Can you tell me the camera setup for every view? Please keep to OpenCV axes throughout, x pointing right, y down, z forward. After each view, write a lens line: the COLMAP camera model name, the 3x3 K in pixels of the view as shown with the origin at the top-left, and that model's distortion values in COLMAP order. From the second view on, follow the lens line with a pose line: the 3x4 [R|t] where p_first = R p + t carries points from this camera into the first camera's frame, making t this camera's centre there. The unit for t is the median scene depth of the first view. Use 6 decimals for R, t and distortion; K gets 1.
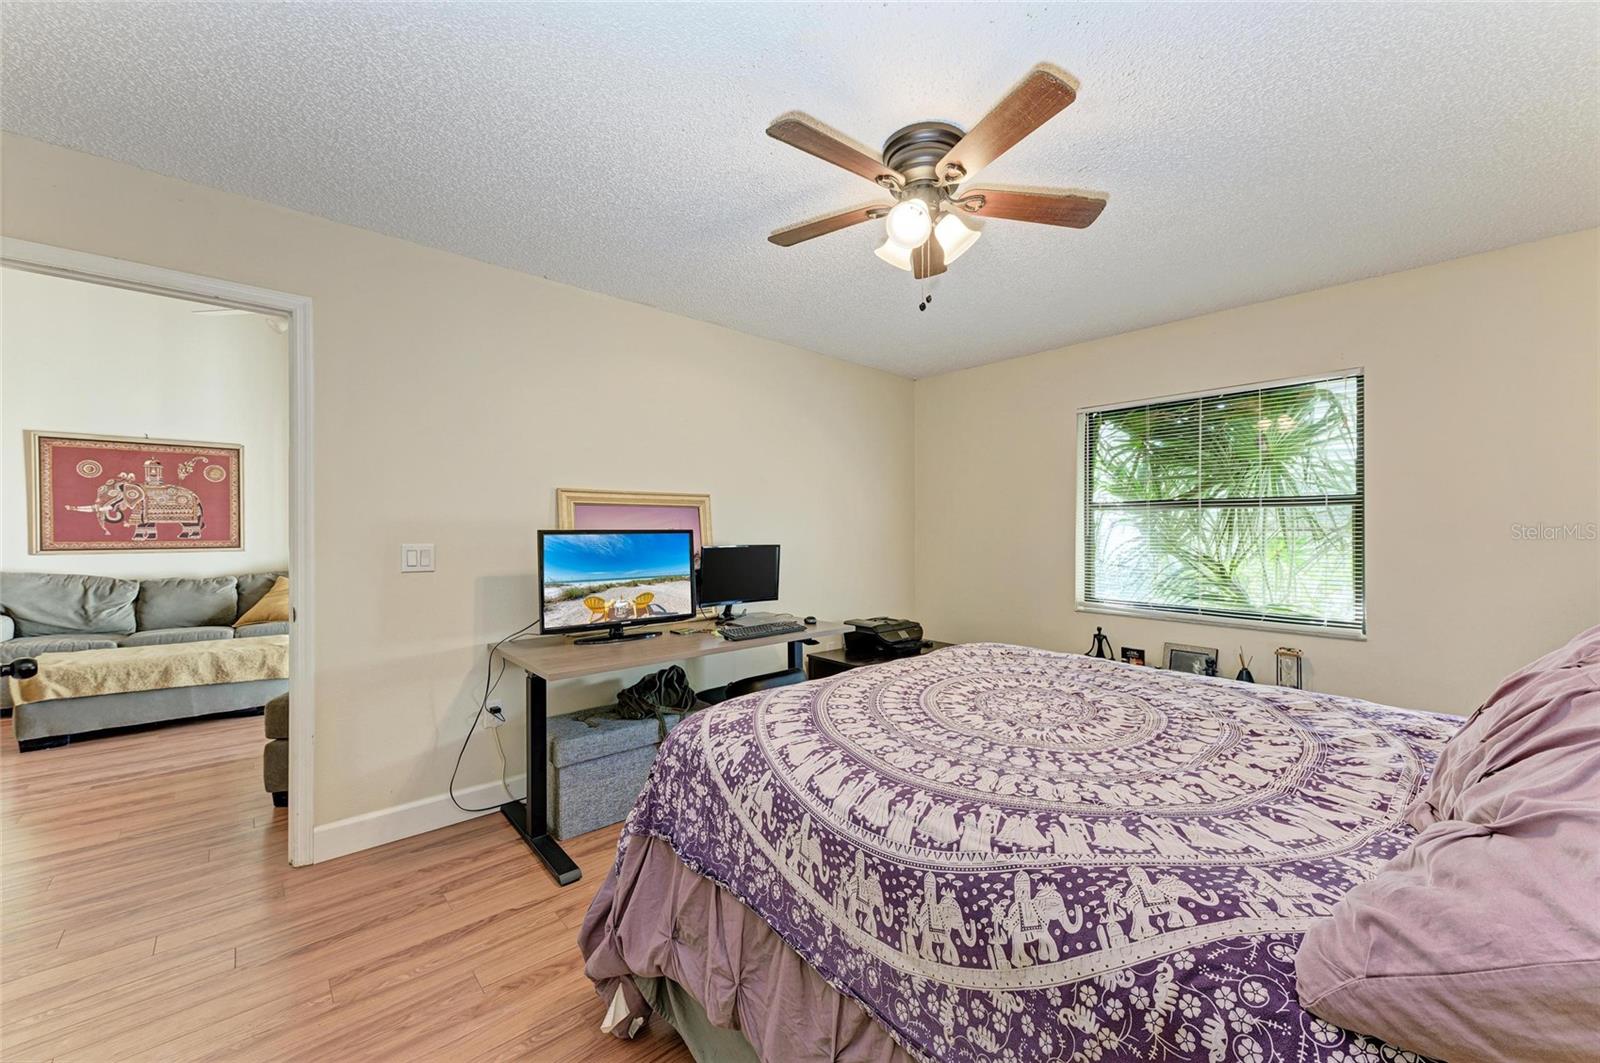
lens RADIAL K [[644.8, 0, 805.1], [0, 644.8, 535.0], [0, 0, 1]] dist [0.000902, 0.000059]
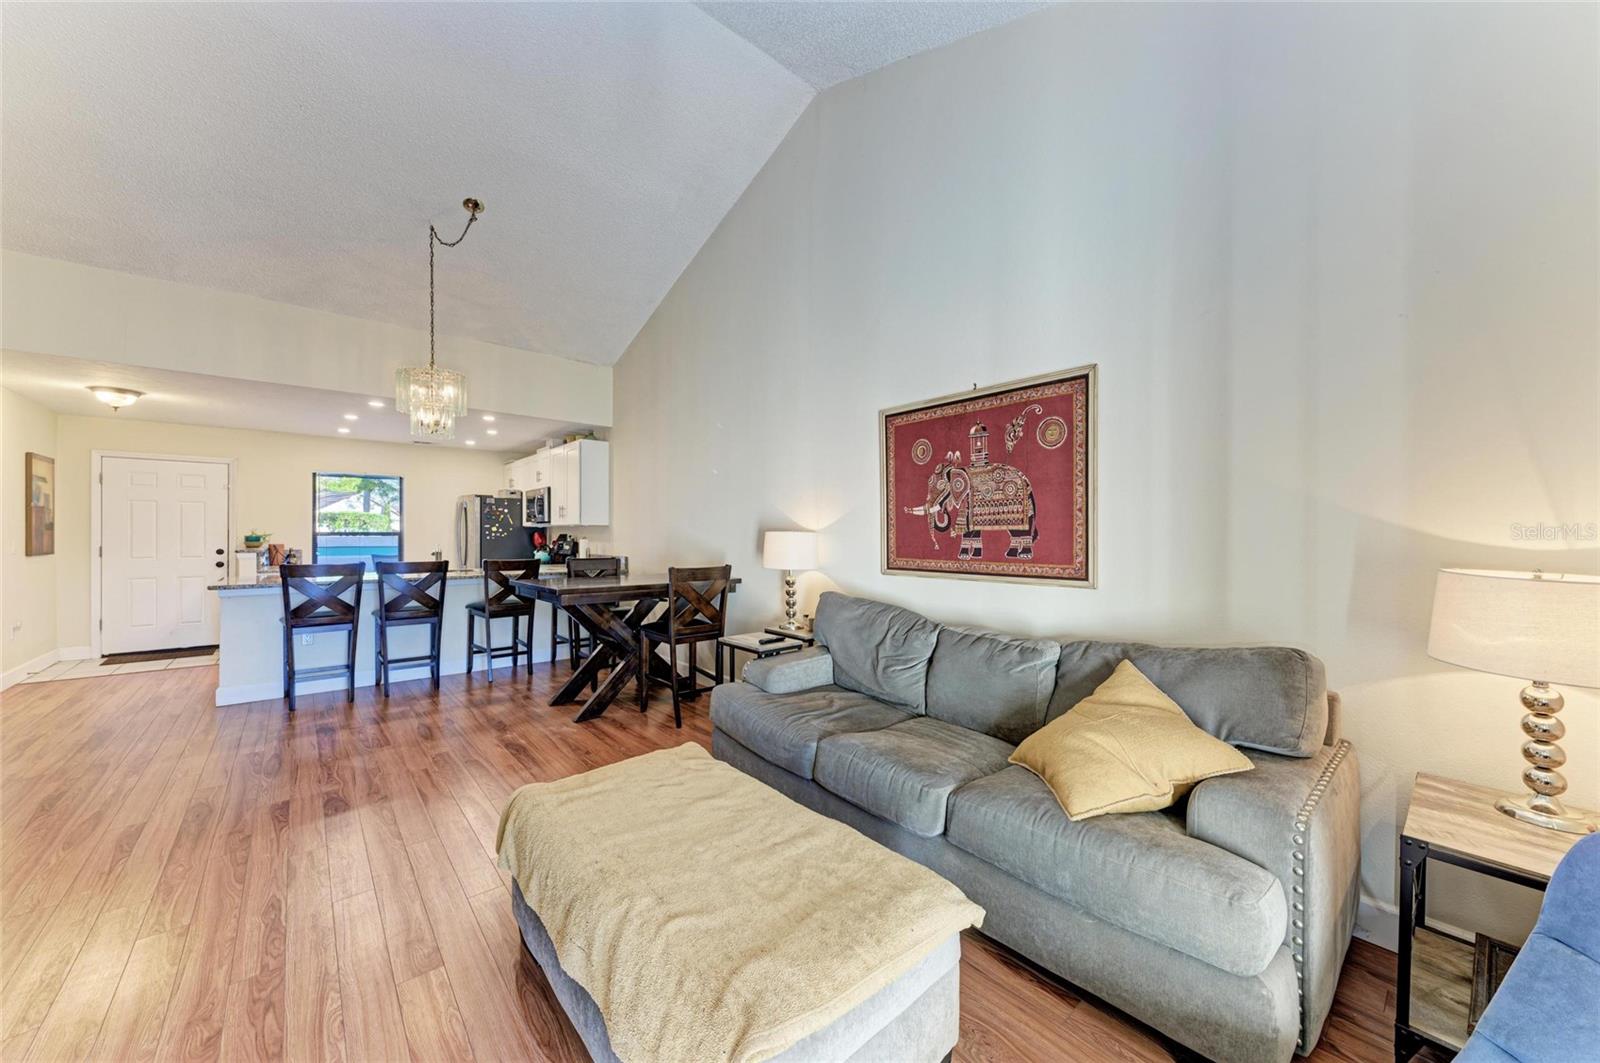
lens RADIAL K [[590.6, 0, 803.3], [0, 590.6, 535.7], [0, 0, 1]] dist [-0.000318, -0.000004]
pose [[-0.054707, 0.004622, -0.998492, -0.458505], [-0.009273, 0.999944, 0.005137, -0.015210], [0.998459, 0.009540, -0.054661, 0.869646]]
